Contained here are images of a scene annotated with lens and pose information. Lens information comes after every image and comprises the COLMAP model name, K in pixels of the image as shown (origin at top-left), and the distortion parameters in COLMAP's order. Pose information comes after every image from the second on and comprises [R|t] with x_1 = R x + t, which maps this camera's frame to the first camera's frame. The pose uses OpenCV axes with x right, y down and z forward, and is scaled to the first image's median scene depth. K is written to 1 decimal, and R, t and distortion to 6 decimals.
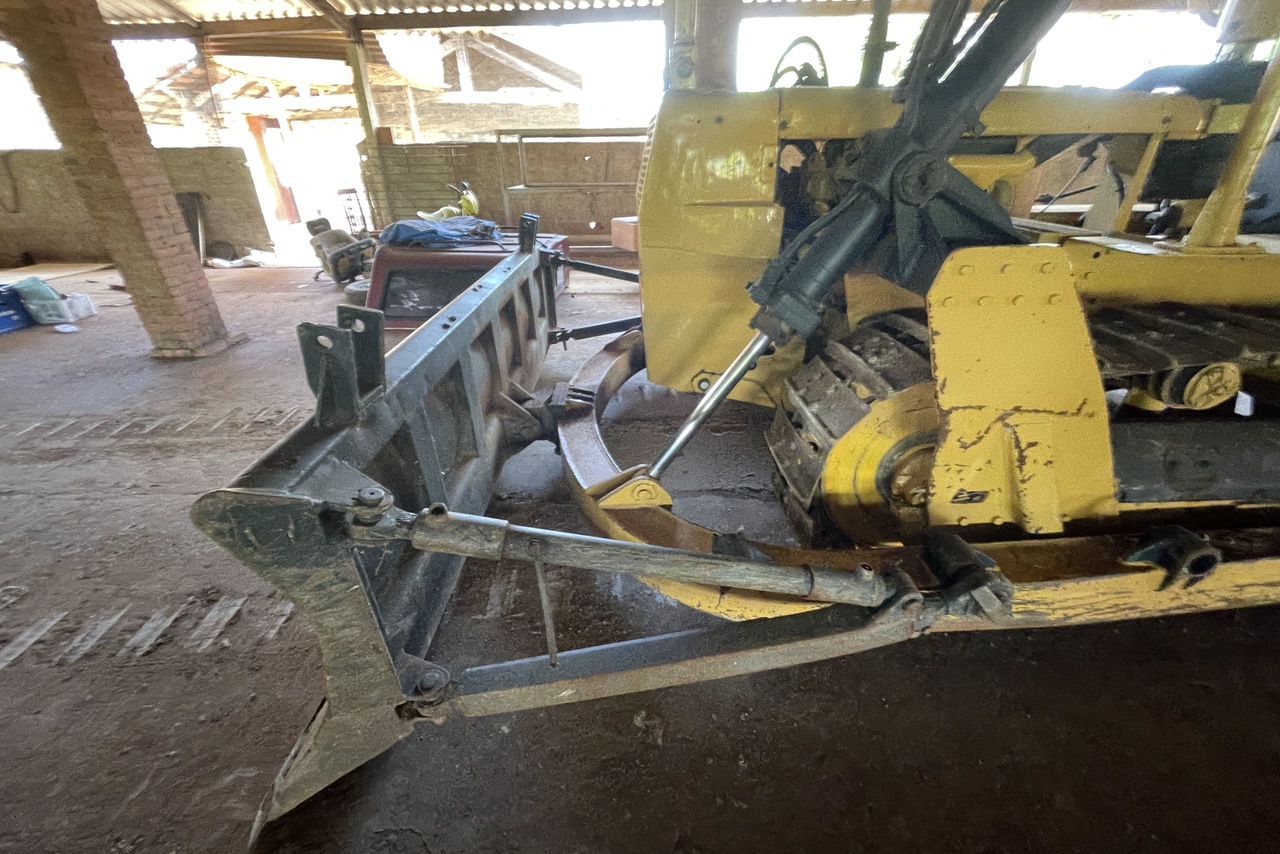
lens RADIAL K [[515.3, 0, 638.1], [0, 515.3, 423.7], [0, 0, 1]] dist [-0.001702, -0.000125]
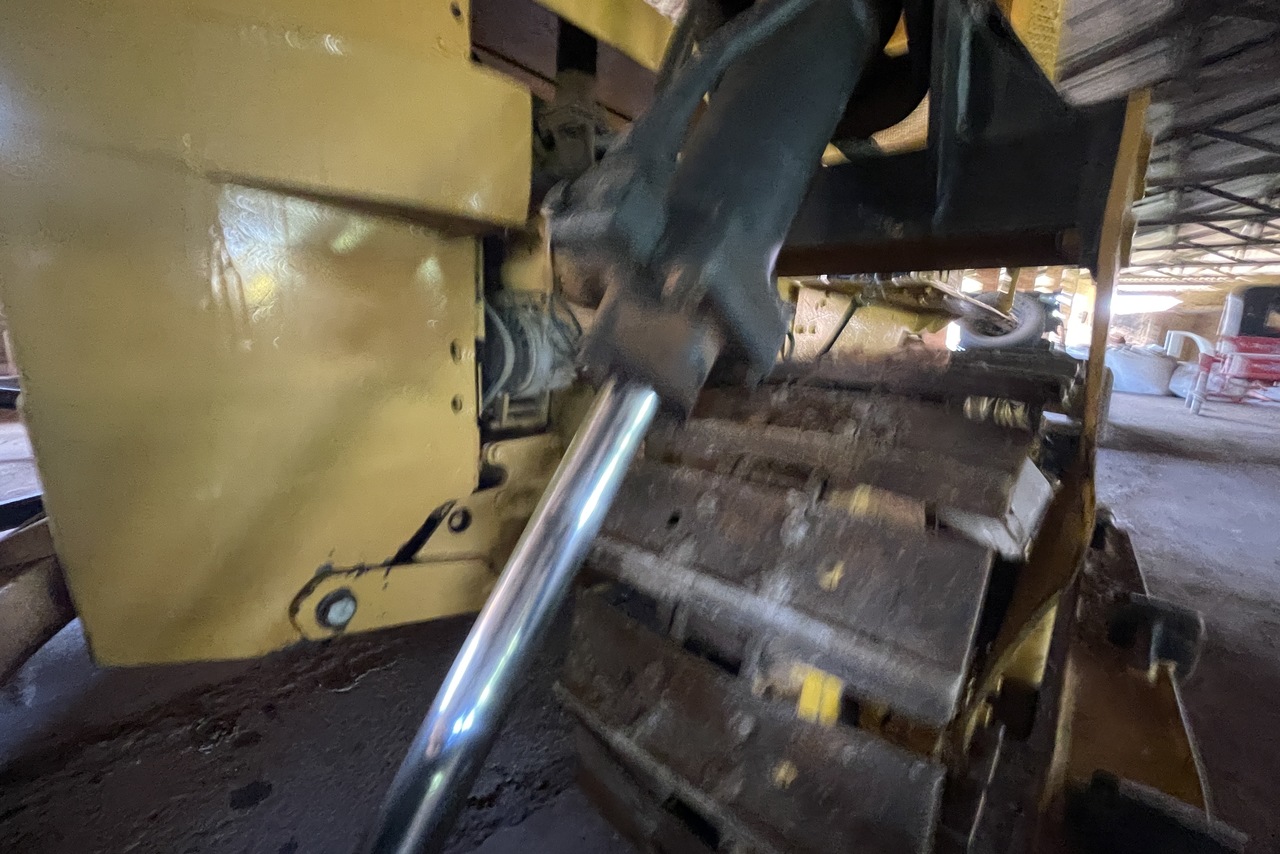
lens RADIAL K [[515.3, 0, 638.1], [0, 515.3, 423.7], [0, 0, 1]] dist [-0.001702, -0.000125]
pose [[0.682945, -0.106211, 0.722707, 0.038968], [0.290854, 0.947100, -0.135663, -0.105954], [-0.670067, 0.302853, 0.677710, 0.728476]]
